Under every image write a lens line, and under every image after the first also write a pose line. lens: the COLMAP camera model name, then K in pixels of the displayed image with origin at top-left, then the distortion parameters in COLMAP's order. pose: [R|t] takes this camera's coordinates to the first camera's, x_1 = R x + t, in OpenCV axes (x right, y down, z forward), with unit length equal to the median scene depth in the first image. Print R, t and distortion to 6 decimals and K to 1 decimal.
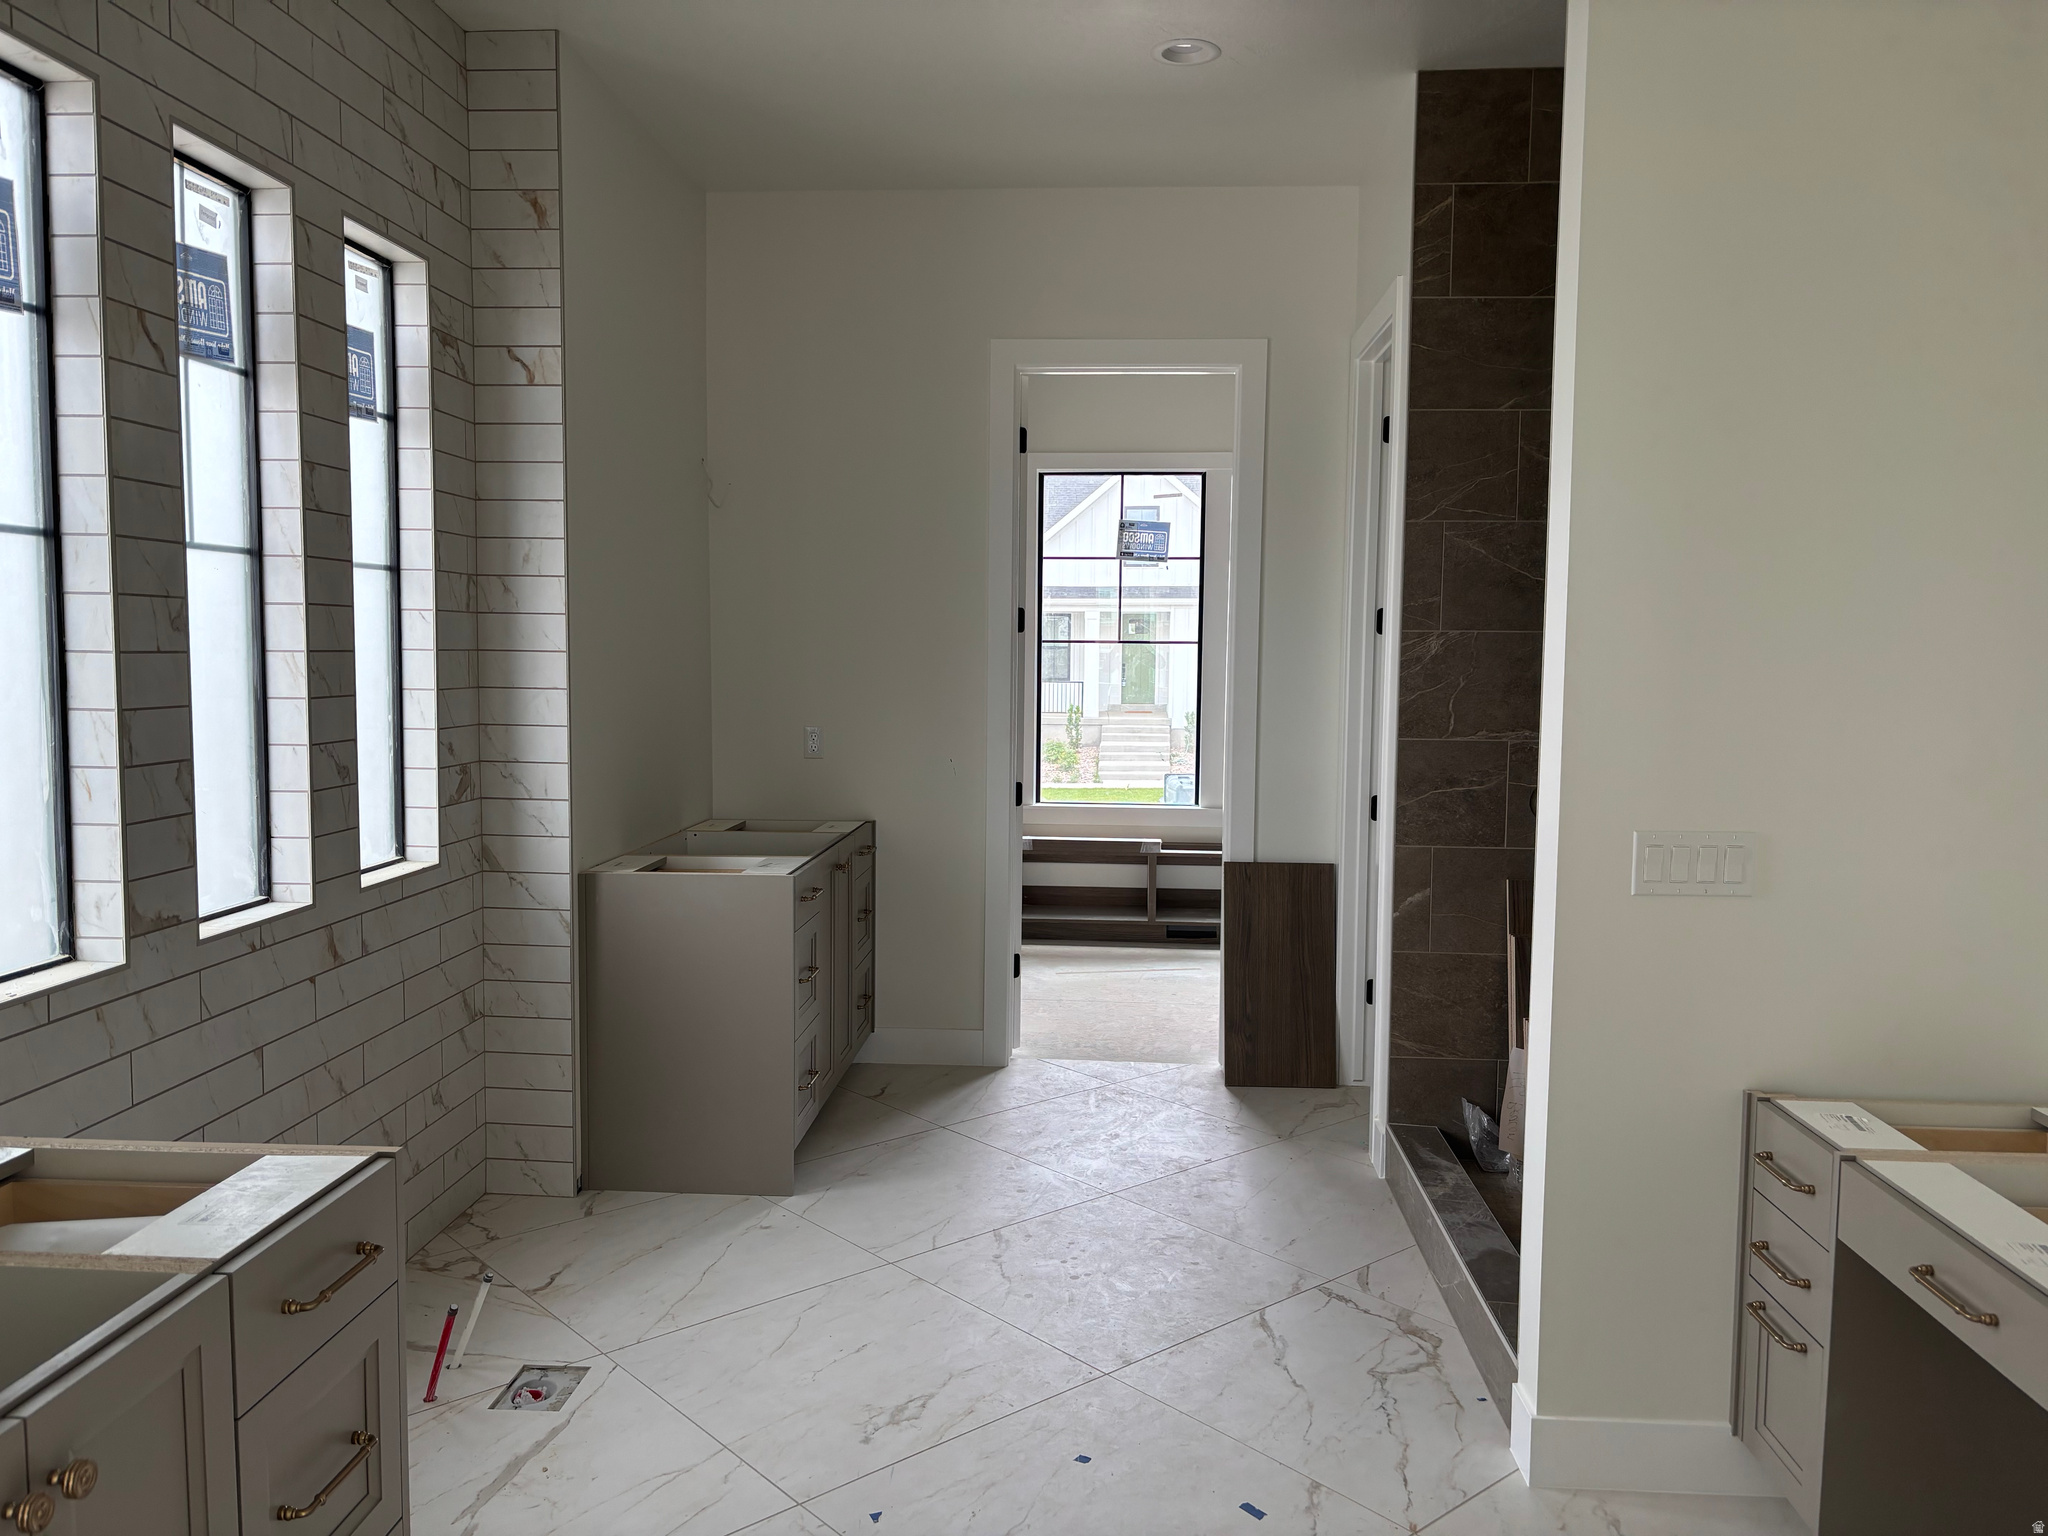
lens RADIAL K [[1544.0, 0, 1004.4], [0, 1544.0, 765.4], [0, 0, 1]] dist [0.027660, -0.006695]
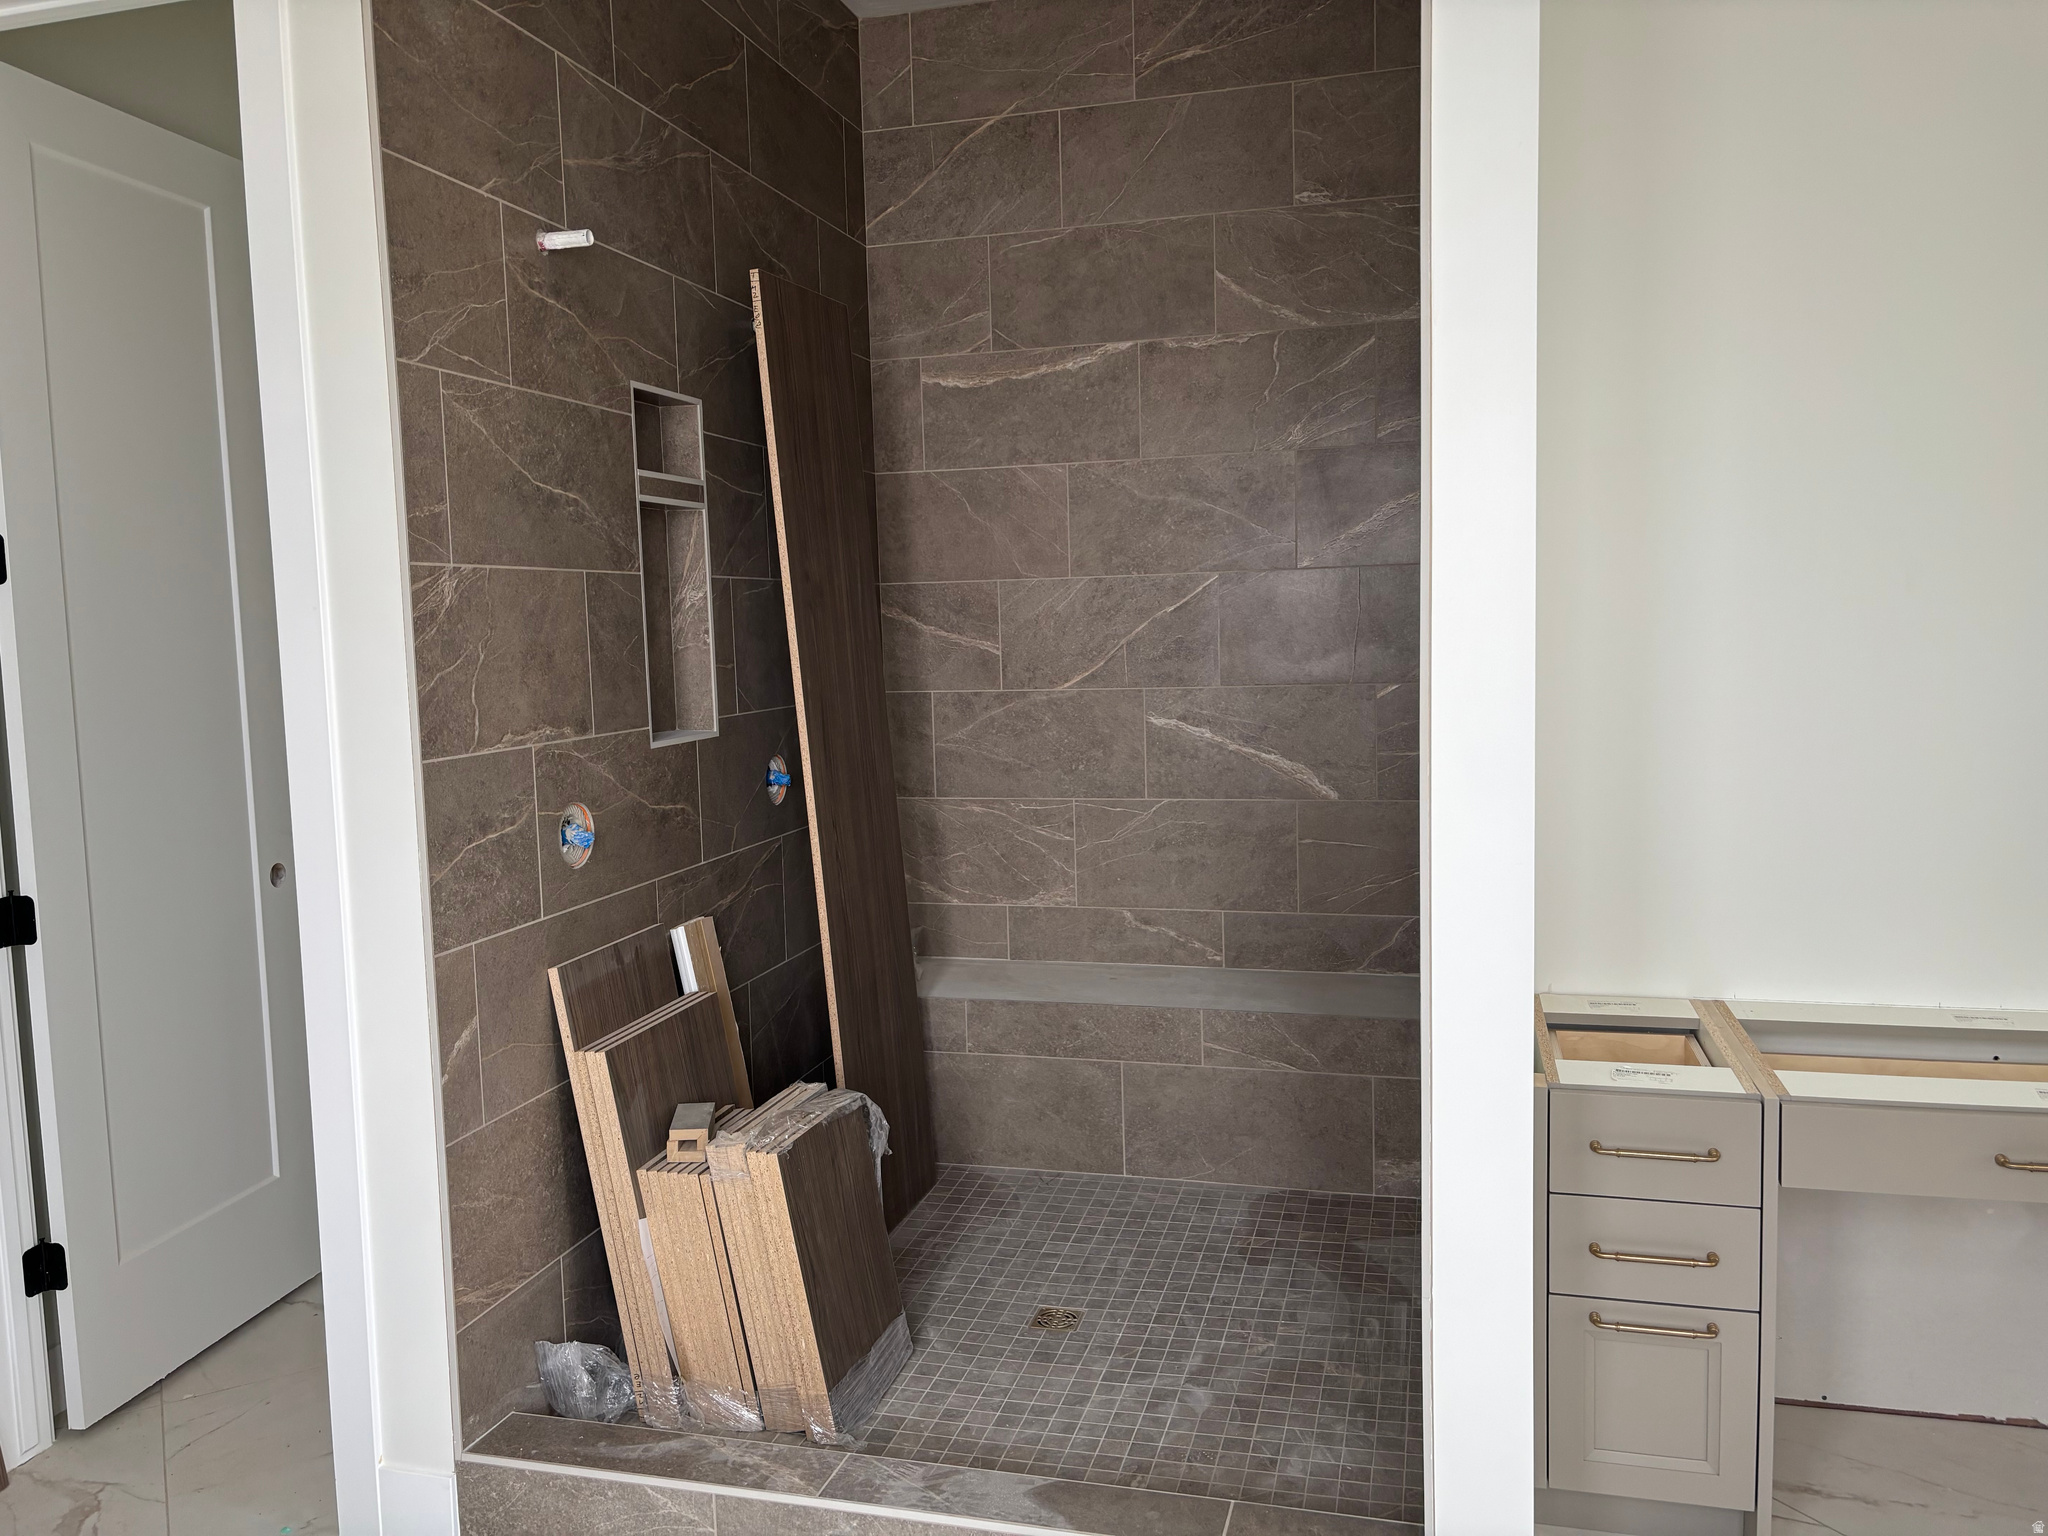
lens RADIAL K [[1544.0, 0, 1023.5], [0, 1544.0, 762.0], [0, 0, 1]] dist [0.027660, -0.006695]
pose [[0.183848, -0.105075, 0.977322, -0.241520], [0.103607, 0.990803, 0.087034, -0.043051], [-0.977479, 0.085256, 0.193044, 0.691211]]
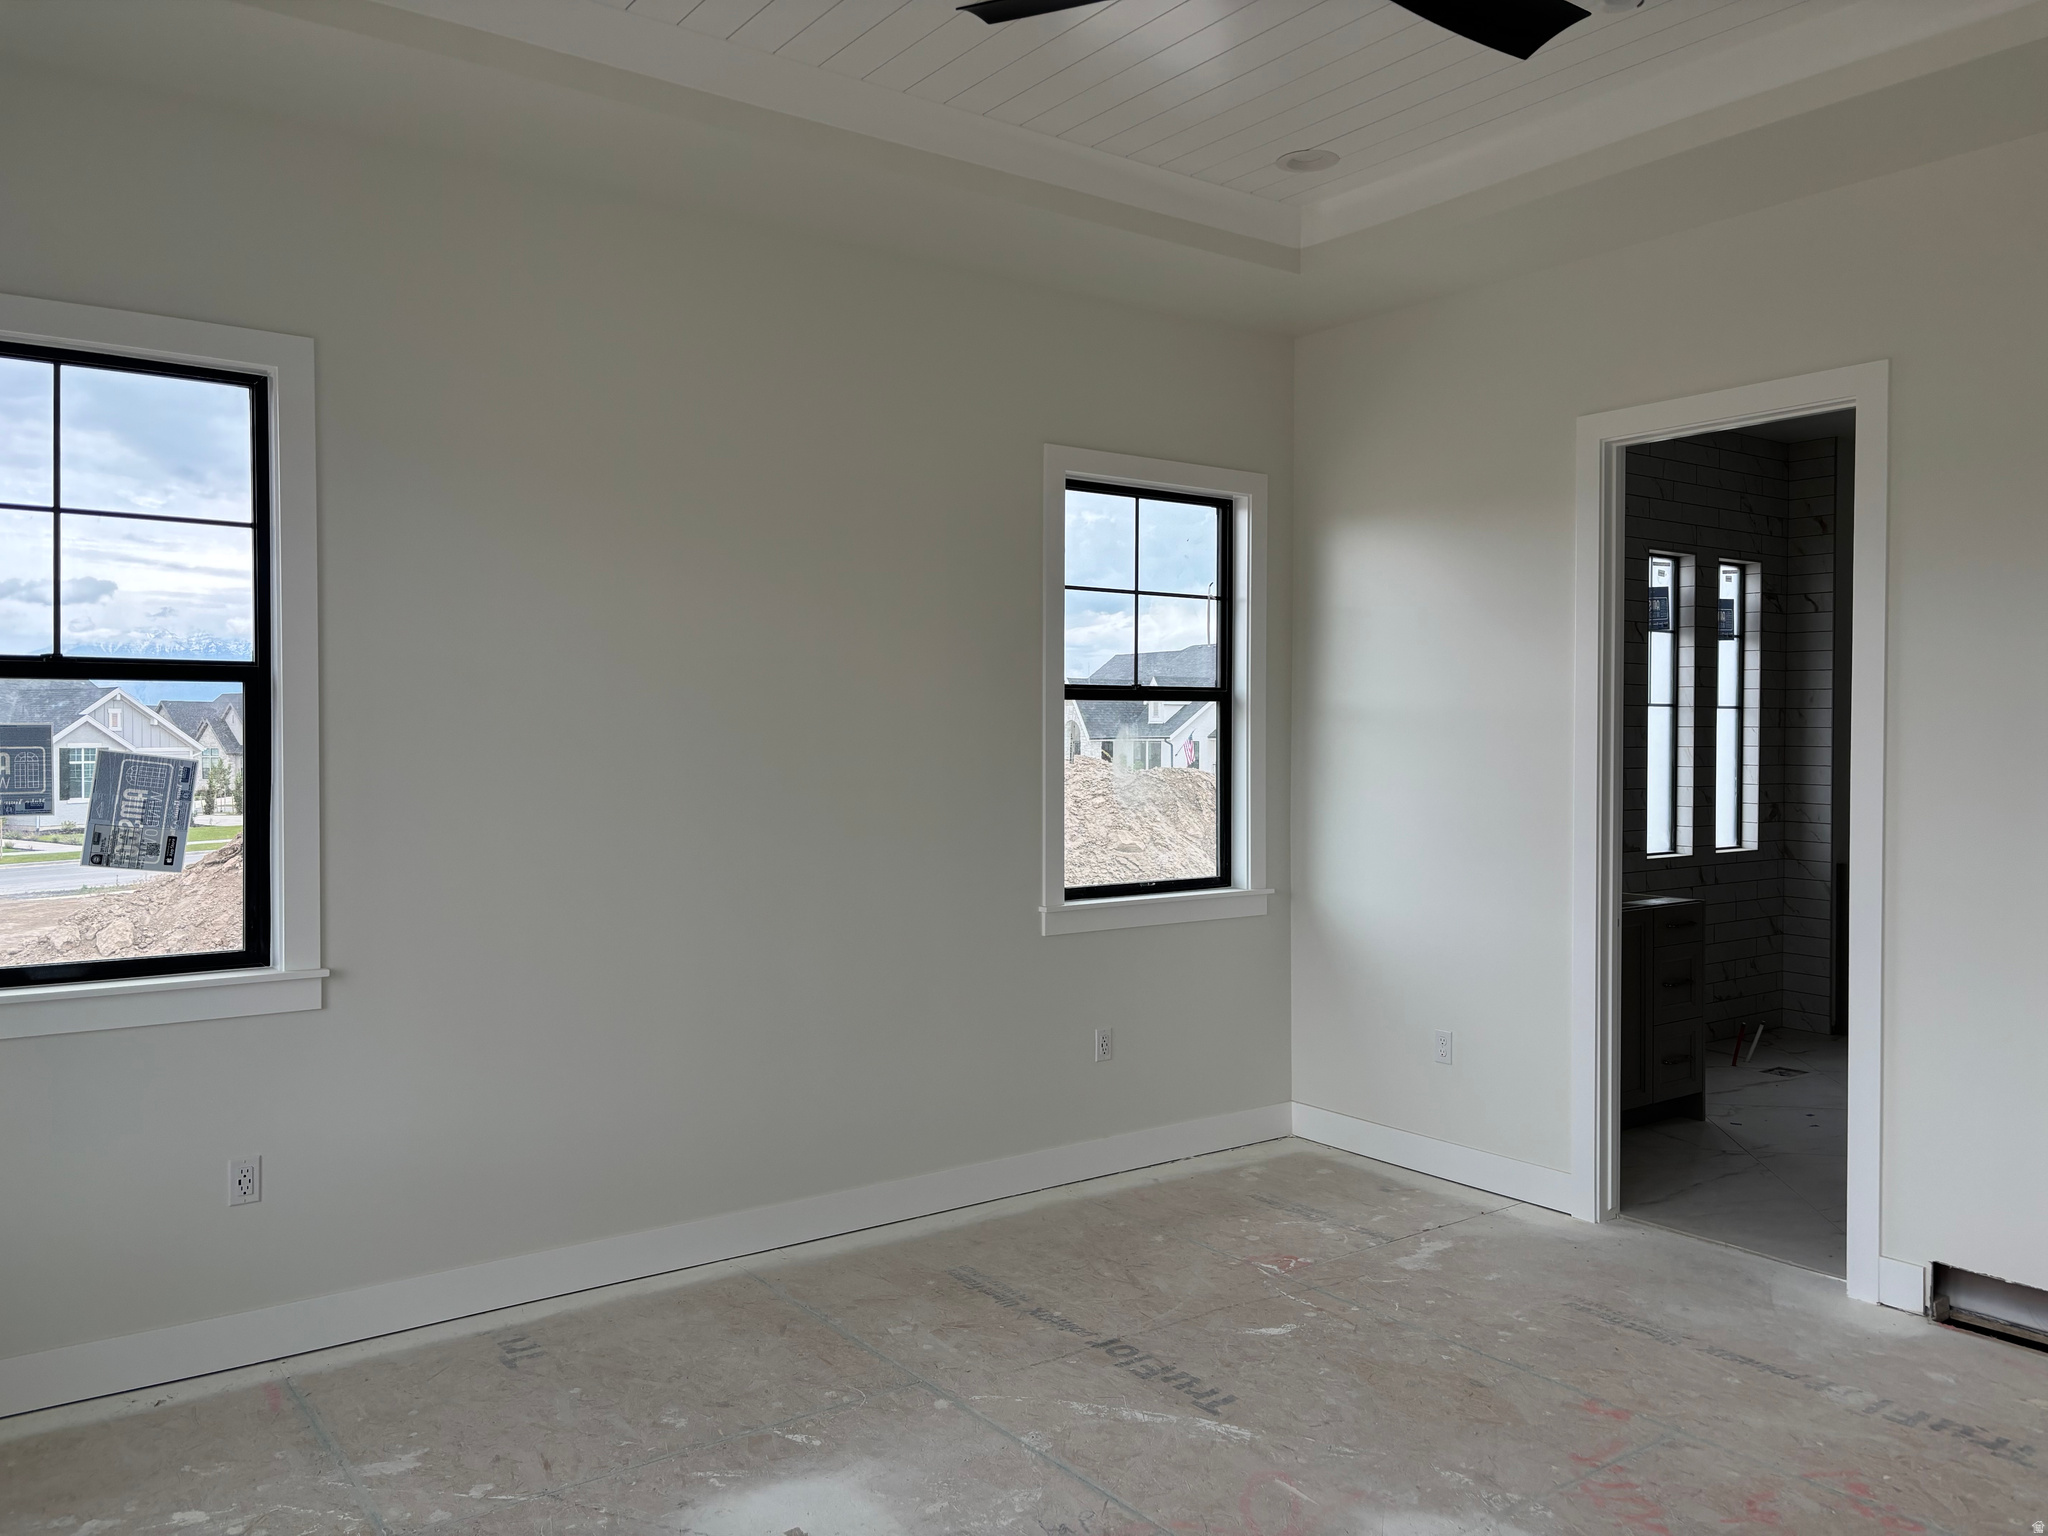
lens RADIAL K [[1544.0, 0, 1027.8], [0, 1544.0, 757.3], [0, 0, 1]] dist [0.027660, -0.006695]
pose [[0.658387, 0.003700, -0.752671, 0.584931], [-0.055207, 0.997532, -0.043388, 0.089521], [0.750653, 0.070119, 0.656966, -1.160986]]
